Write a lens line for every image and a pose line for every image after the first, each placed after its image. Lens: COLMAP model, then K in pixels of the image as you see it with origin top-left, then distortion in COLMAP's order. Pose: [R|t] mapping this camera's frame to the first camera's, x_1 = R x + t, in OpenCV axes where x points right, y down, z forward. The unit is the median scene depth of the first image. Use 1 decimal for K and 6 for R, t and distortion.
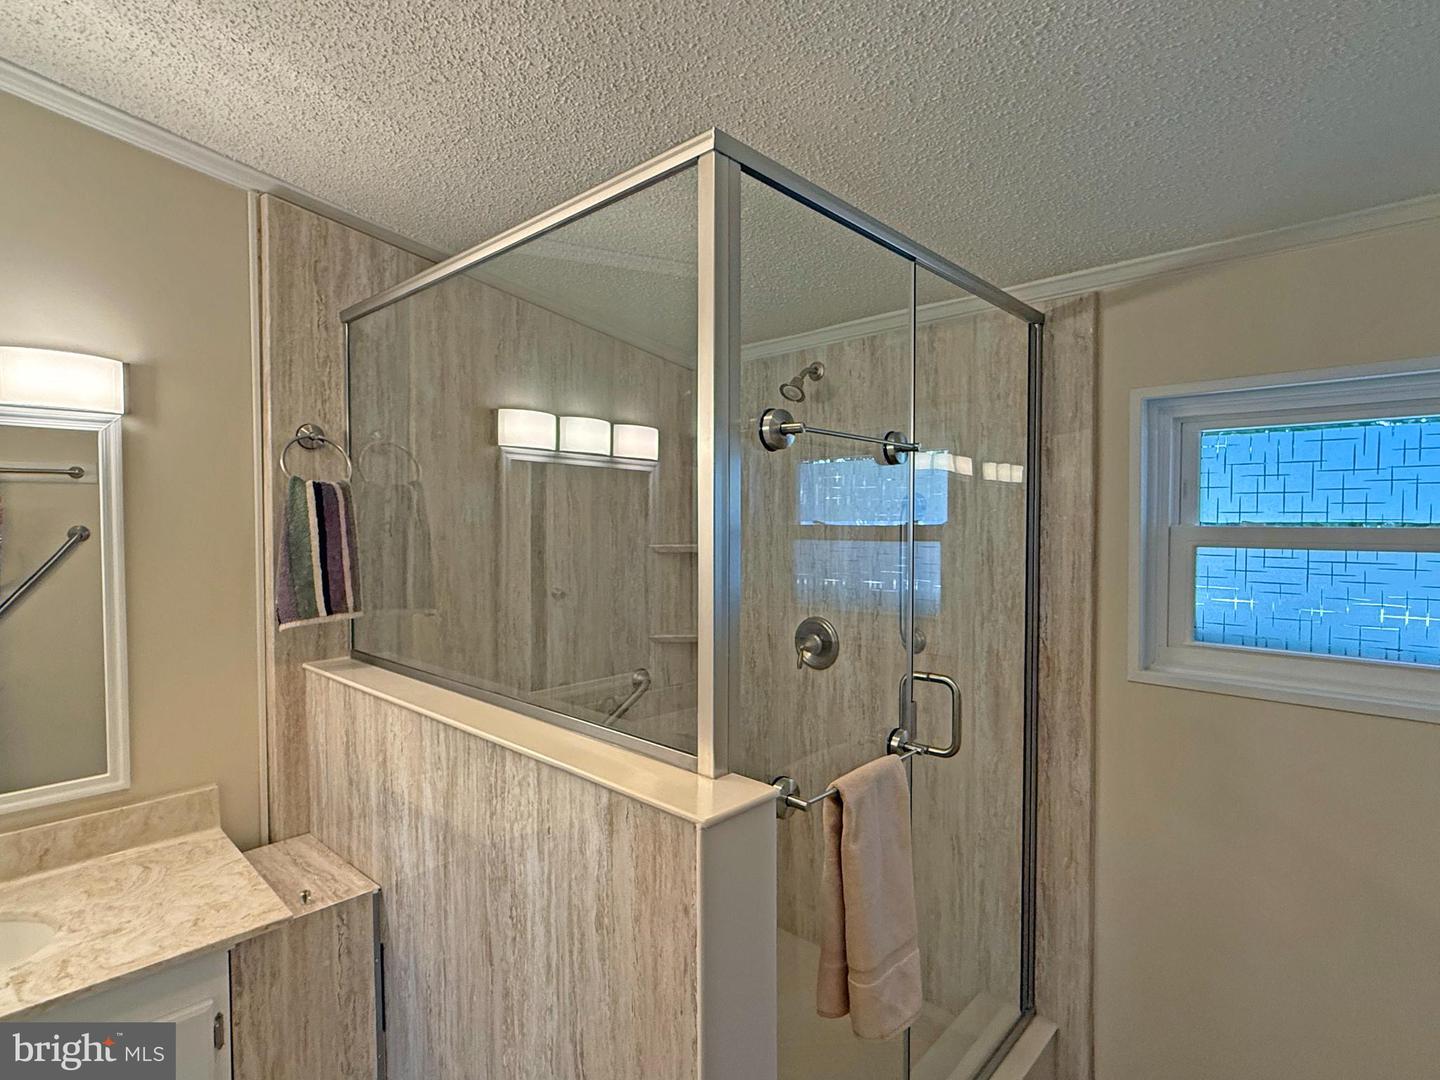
lens RADIAL K [[749.3, 0, 713.6], [0, 749.3, 540.0], [0, 0, 1]] dist [-0.001375, 0.000642]
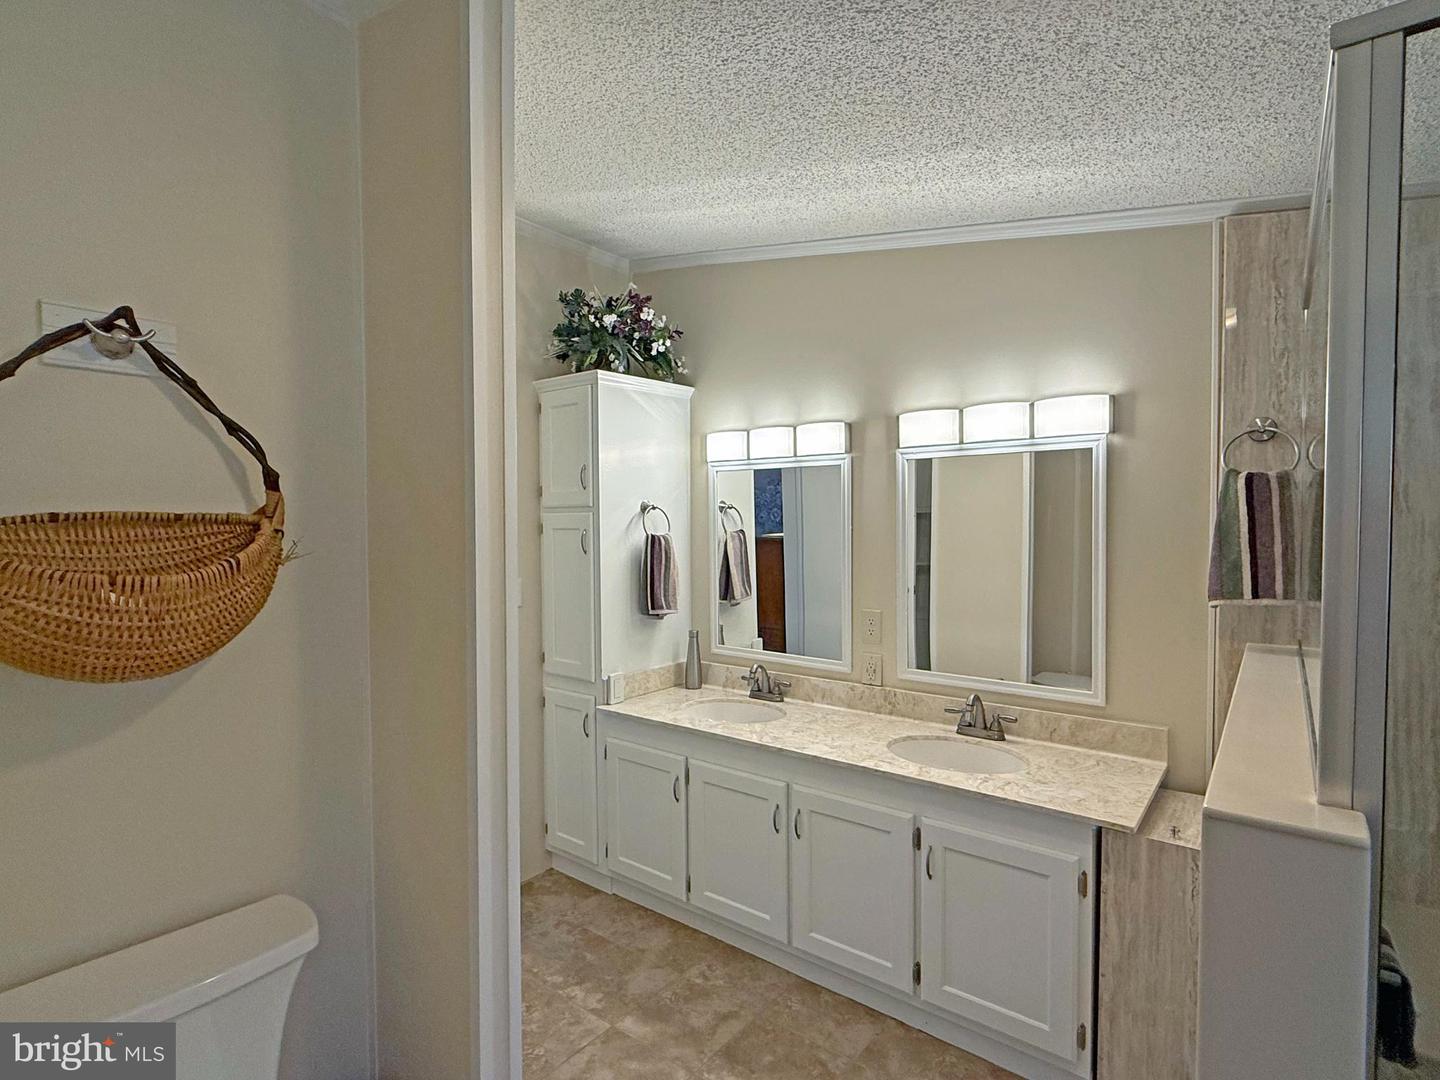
lens RADIAL K [[749.3, 0, 689.5], [0, 749.3, 543.3], [0, 0, 1]] dist [-0.001375, 0.000642]
pose [[0.054852, 0.027728, -0.998109, 0.536363], [-0.026668, 0.999298, 0.026296, 0.017795], [0.998138, 0.025176, 0.055553, 0.163481]]
